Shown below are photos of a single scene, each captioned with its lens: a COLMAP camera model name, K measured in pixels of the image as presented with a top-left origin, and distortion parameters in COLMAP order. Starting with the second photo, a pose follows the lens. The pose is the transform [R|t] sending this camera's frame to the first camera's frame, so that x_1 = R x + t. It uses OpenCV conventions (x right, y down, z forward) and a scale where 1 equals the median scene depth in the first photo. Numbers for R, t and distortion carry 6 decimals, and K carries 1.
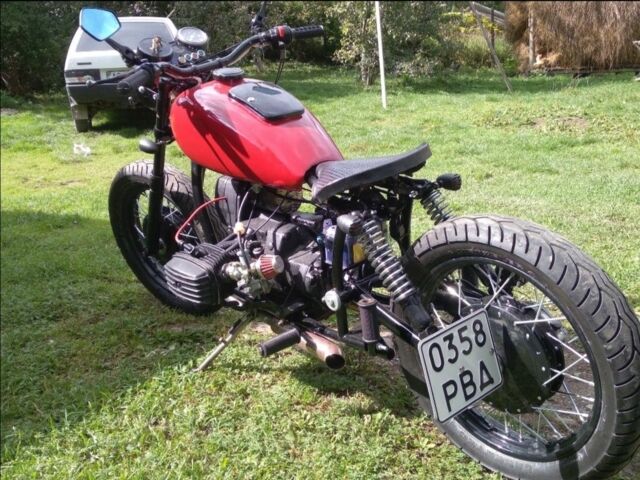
lens RADIAL K [[646.4, 0, 311.5], [0, 646.4, 239.7], [0, 0, 1]] dist [0.088926, -0.224854]
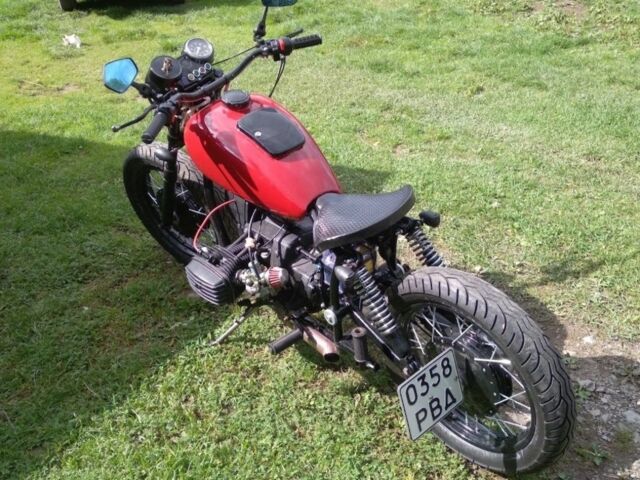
lens RADIAL K [[646.4, 0, 311.5], [0, 646.4, 239.7], [0, 0, 1]] dist [0.088926, -0.224854]
pose [[0.999916, -0.005210, 0.011901, -0.015129], [0.002365, 0.973747, 0.227622, -0.297735], [-0.012775, -0.227575, 0.973677, -0.135689]]
